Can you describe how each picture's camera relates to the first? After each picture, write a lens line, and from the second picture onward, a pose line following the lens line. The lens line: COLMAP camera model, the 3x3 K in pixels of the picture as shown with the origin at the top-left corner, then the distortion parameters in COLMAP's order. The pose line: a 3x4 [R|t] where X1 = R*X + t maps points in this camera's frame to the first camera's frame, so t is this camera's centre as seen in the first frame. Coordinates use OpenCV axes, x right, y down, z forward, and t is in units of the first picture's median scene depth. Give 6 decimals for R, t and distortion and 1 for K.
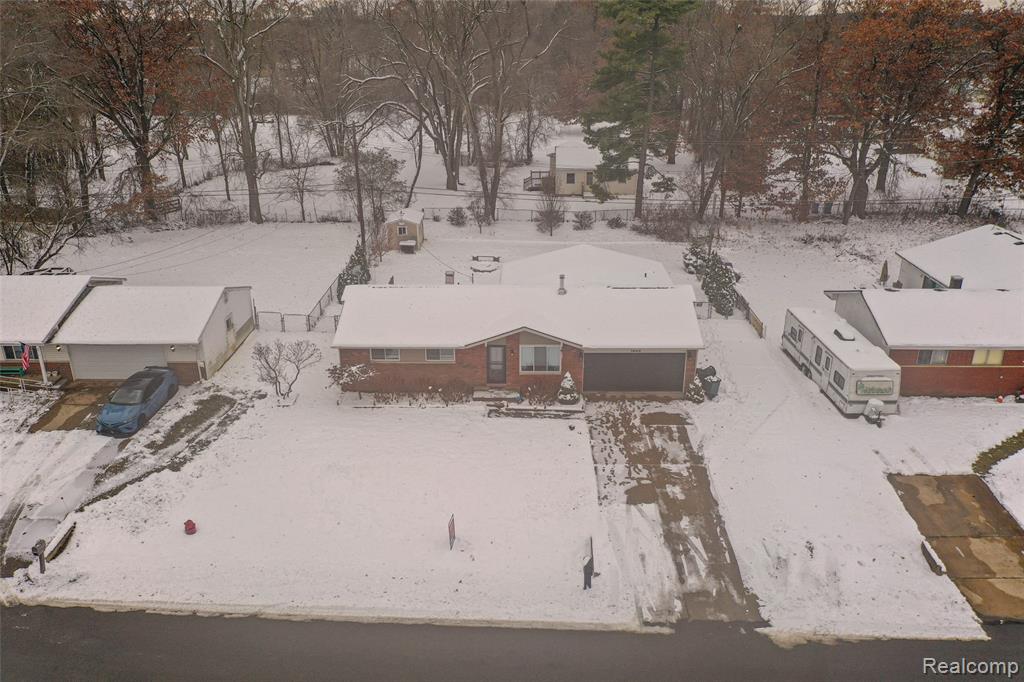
lens RADIAL K [[806.7, 0, 509.3], [0, 806.7, 331.9], [0, 0, 1]] dist [-0.013421, -0.013381]
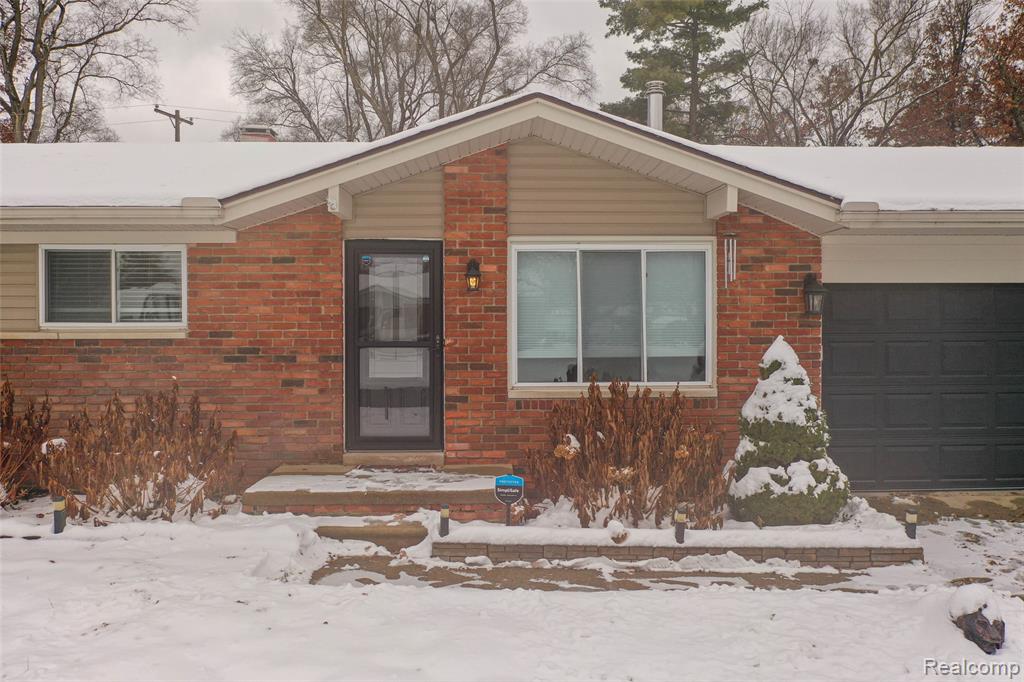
lens RADIAL K [[806.7, 0, 507.9], [0, 806.7, 338.0], [0, 0, 1]] dist [-0.013421, -0.013381]
pose [[0.998640, 0.002317, 0.052076, 0.002048], [0.016064, 0.936716, -0.349722, 0.113230], [-0.049591, 0.350083, 0.935405, 0.839850]]
